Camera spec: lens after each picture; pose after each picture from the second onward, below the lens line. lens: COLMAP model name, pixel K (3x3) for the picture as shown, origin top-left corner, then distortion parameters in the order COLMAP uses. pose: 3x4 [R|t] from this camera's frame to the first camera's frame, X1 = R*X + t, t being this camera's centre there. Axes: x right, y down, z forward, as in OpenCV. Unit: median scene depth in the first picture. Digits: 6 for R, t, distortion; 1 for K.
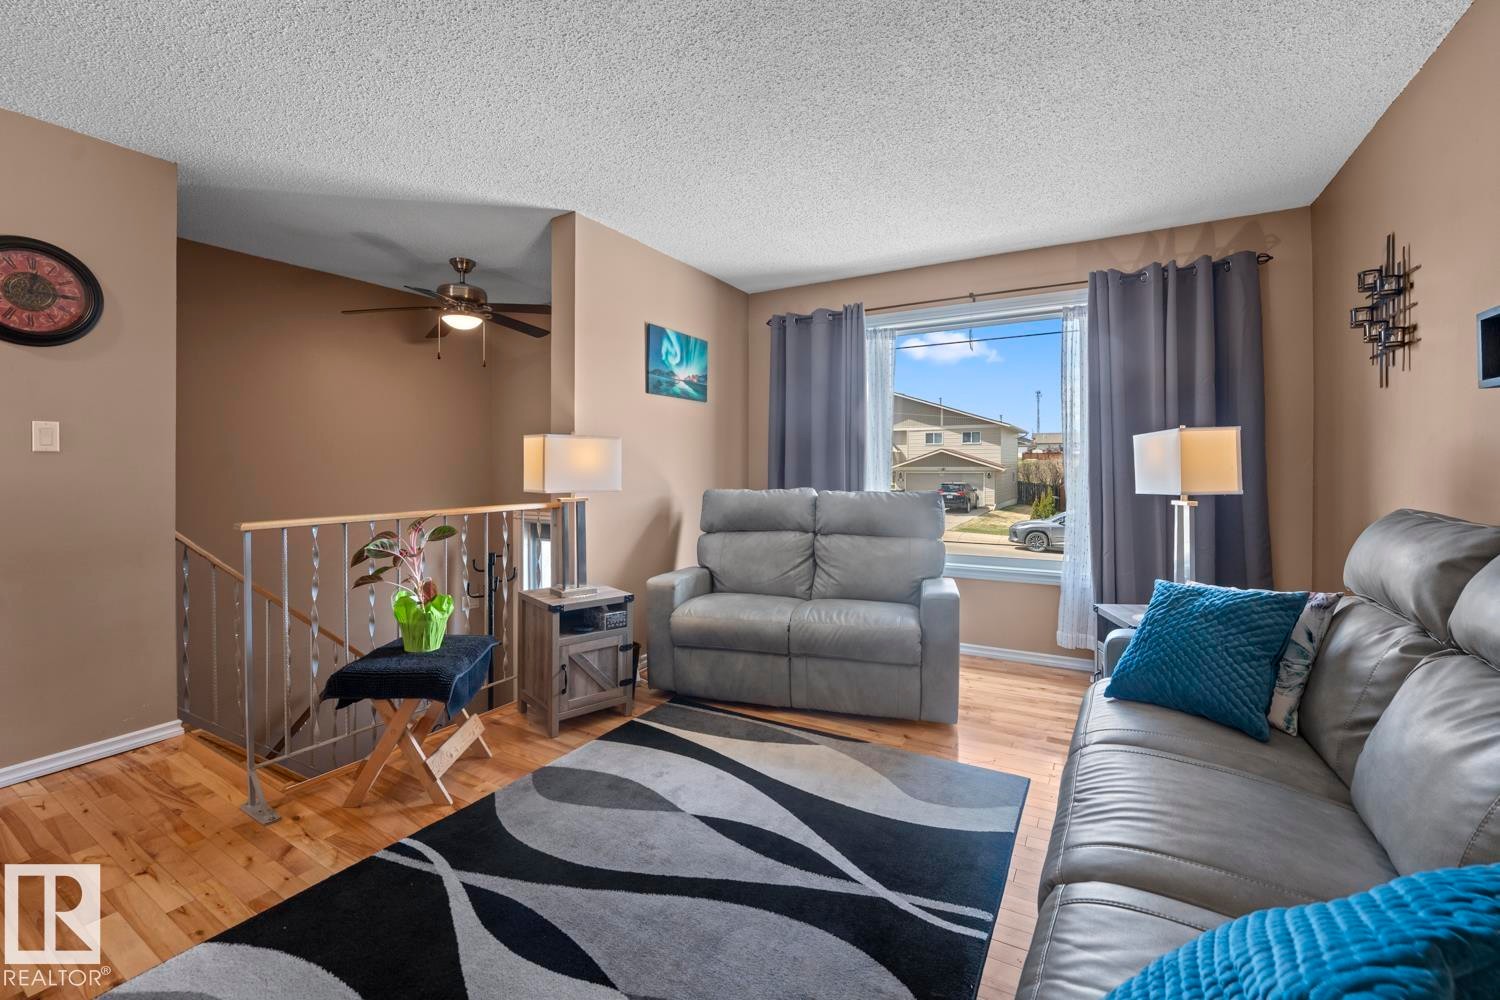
lens RADIAL K [[616.3, 0, 745.4], [0, 616.3, 482.3], [0, 0, 1]] dist [-0.026147, -0.000170]
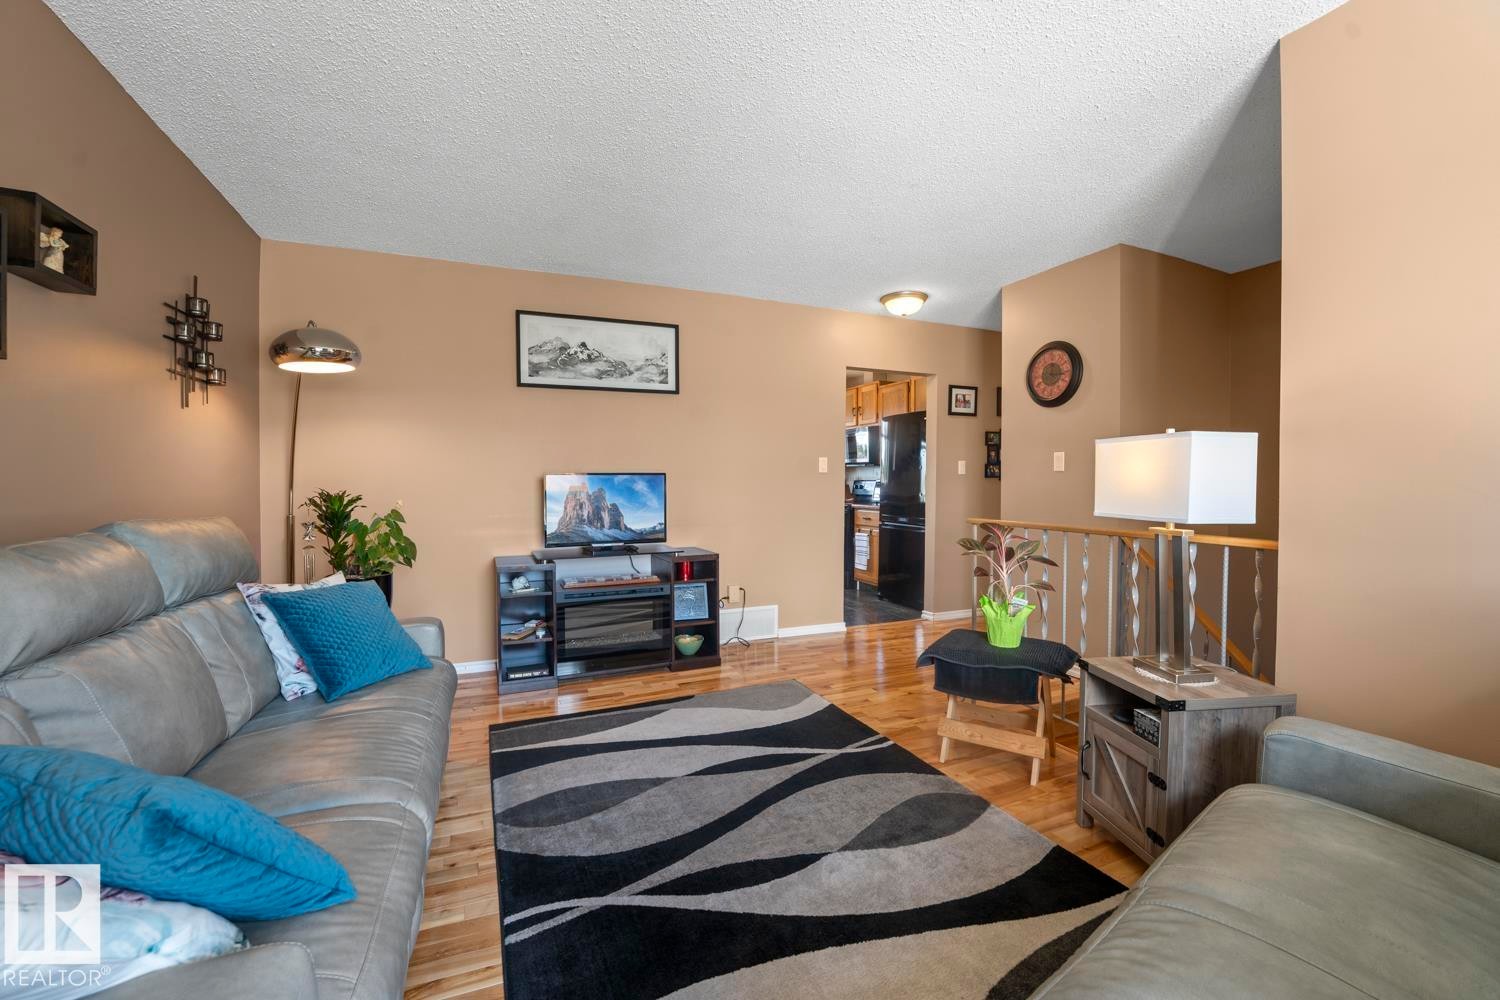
lens RADIAL K [[616.3, 0, 745.4], [0, 616.3, 482.3], [0, 0, 1]] dist [-0.026147, -0.000170]
pose [[-0.603519, 0.004939, -0.797333, 0.819651], [-0.004074, 0.999949, 0.009278, -0.038737], [0.797338, 0.008848, -0.603468, 1.630872]]
